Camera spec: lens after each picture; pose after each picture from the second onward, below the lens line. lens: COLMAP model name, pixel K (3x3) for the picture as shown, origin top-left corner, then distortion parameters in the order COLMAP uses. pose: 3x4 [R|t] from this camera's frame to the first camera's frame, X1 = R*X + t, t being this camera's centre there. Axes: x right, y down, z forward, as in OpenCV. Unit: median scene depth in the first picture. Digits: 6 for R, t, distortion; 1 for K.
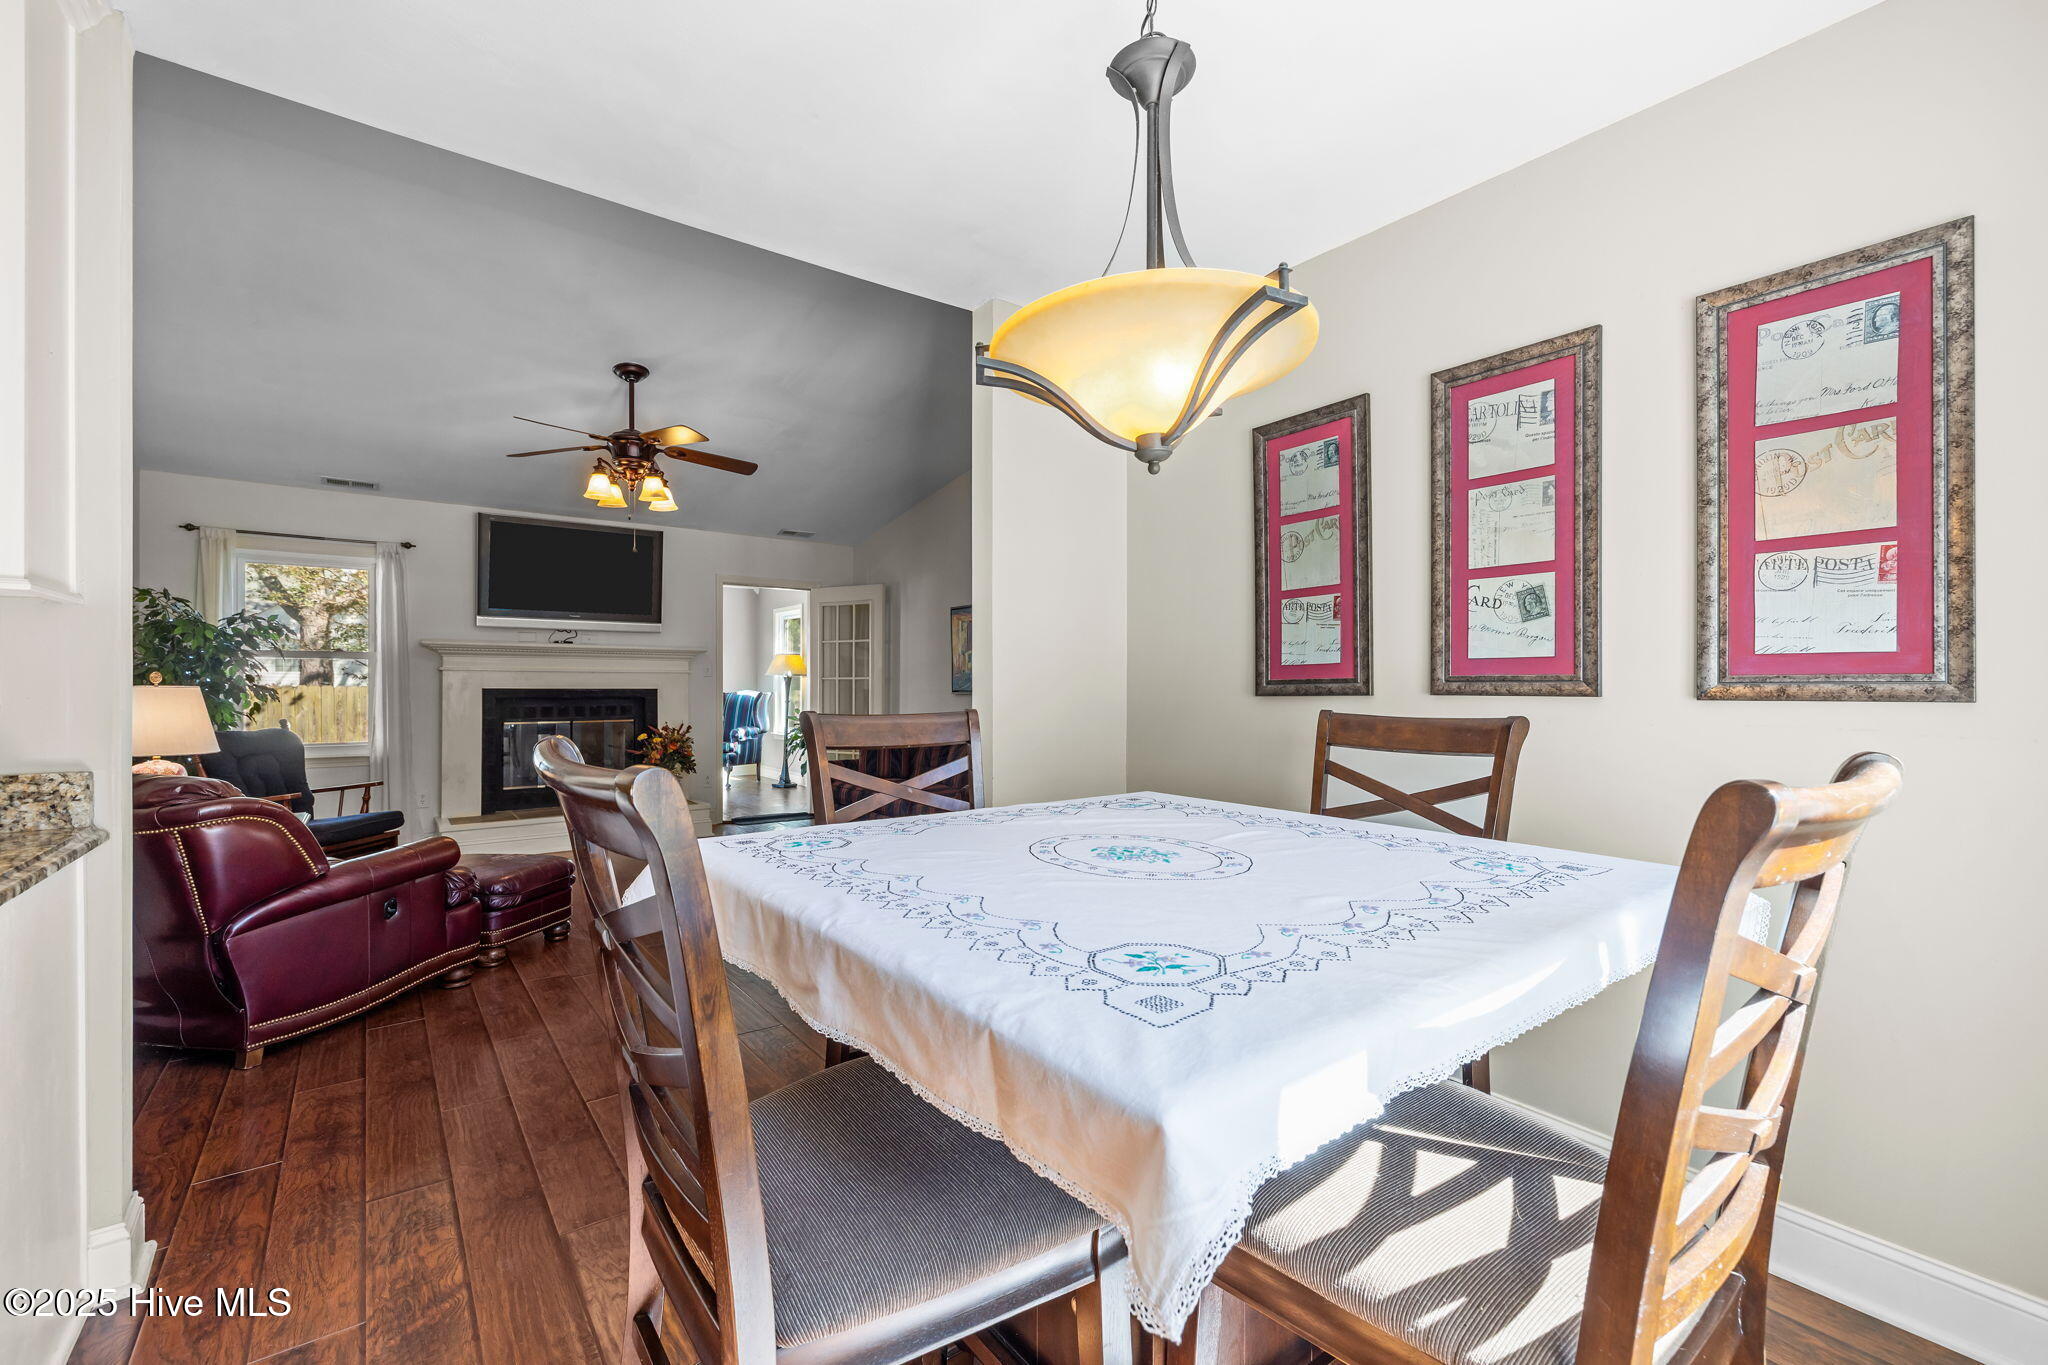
lens RADIAL K [[855.5, 0, 1022.7], [0, 855.5, 687.2], [0, 0, 1]] dist [-0.002049, -0.000148]
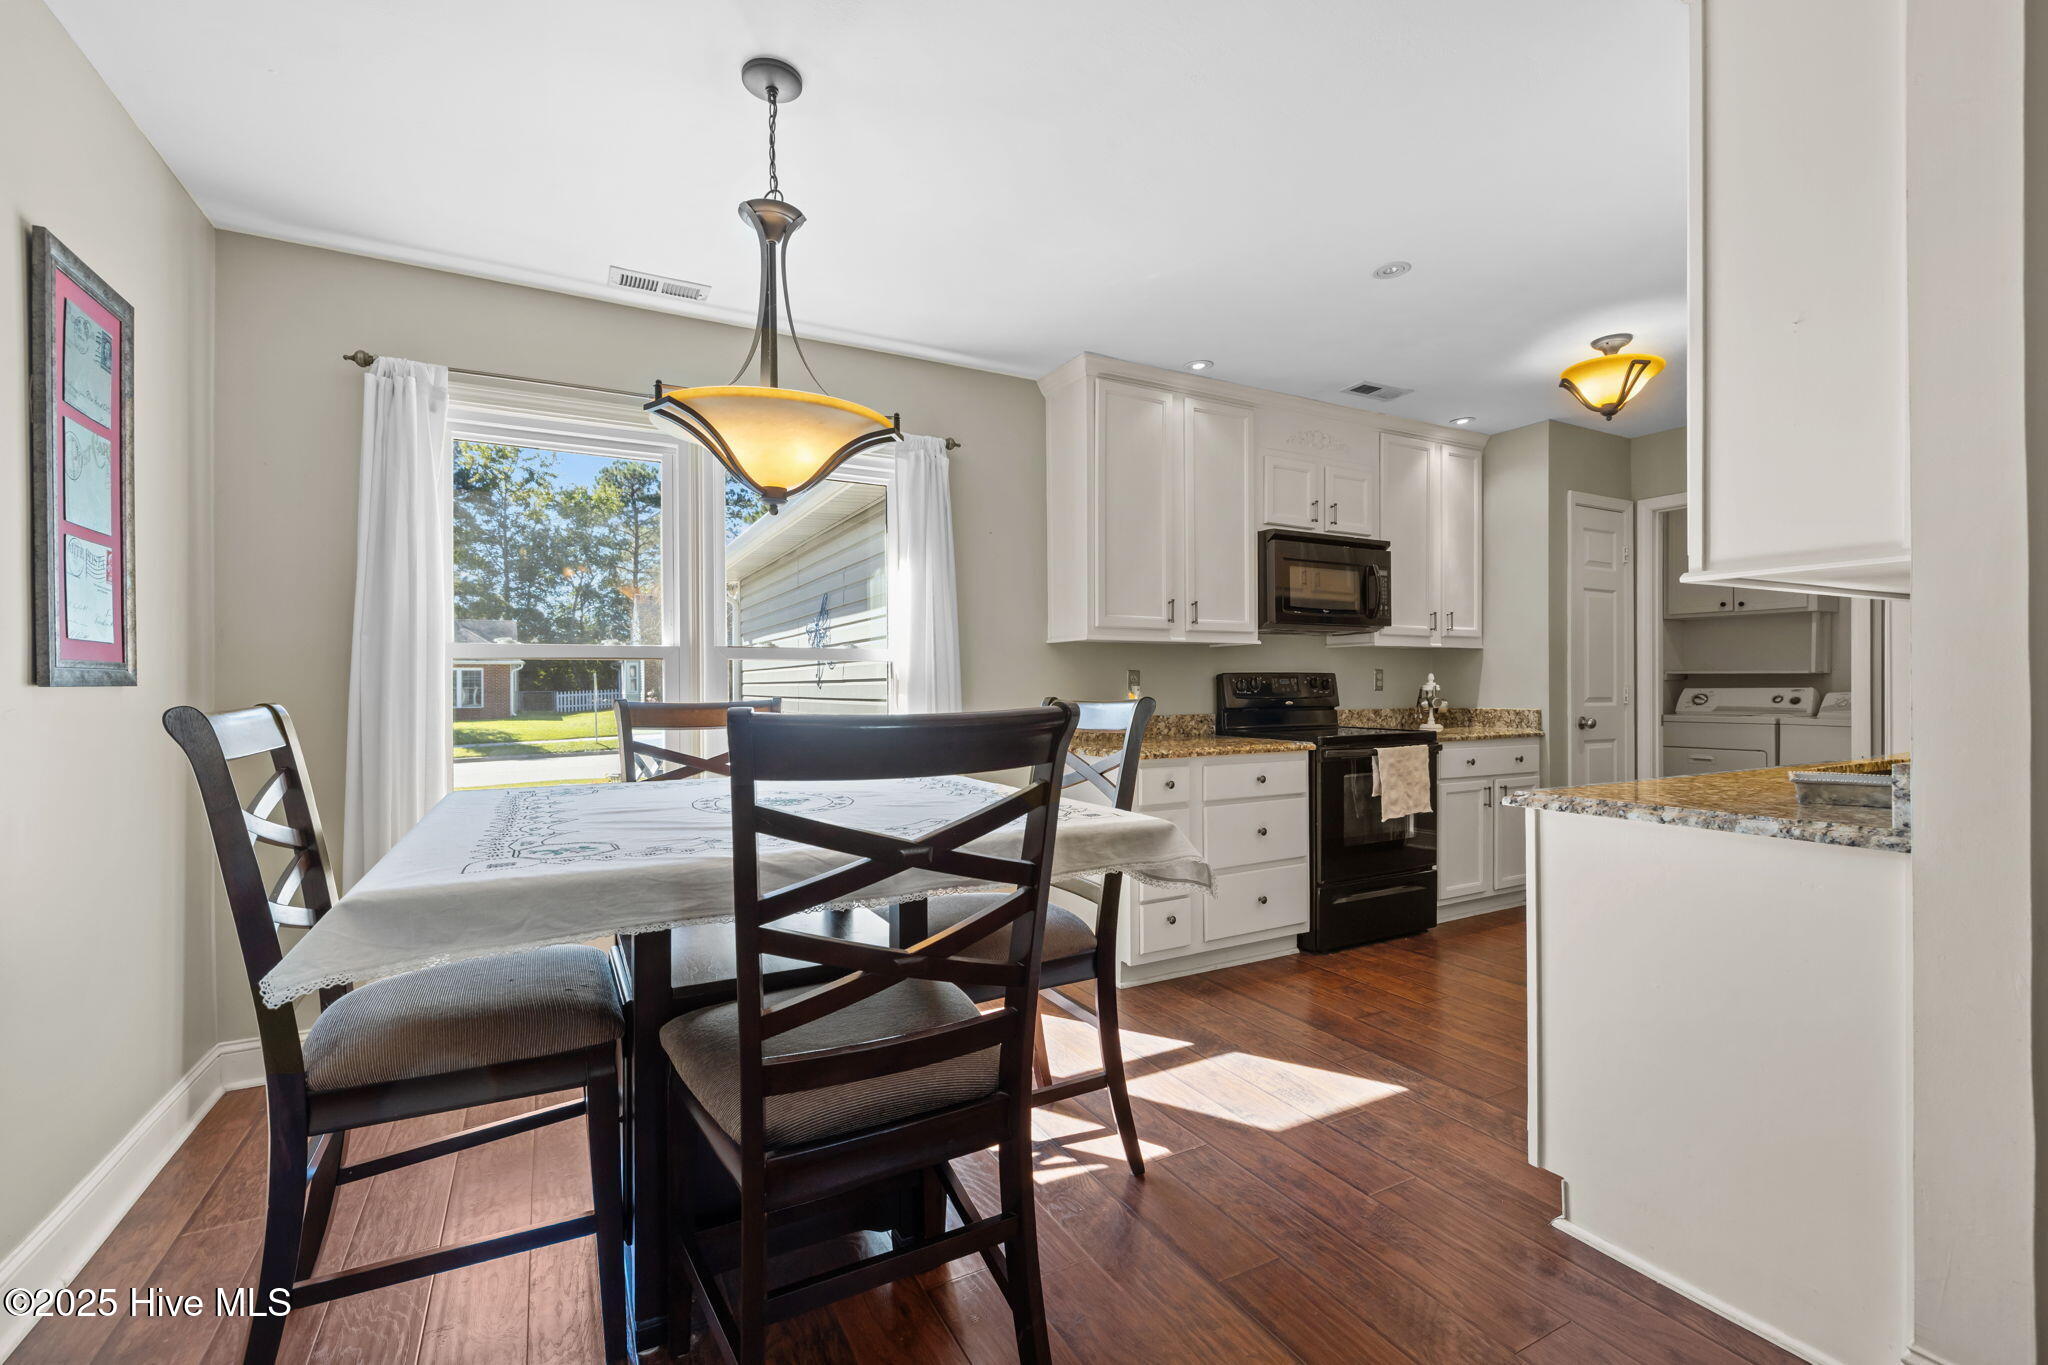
lens RADIAL K [[872.1, 0, 1019.5], [0, 872.1, 687.9], [0, 0, 1]] dist [0.001352, 0.000314]
pose [[-0.987283, -0.012206, 0.158506, -0.176019], [-0.012963, 0.999909, -0.003742, 0.003678], [-0.158446, -0.005749, -0.987351, 0.870471]]
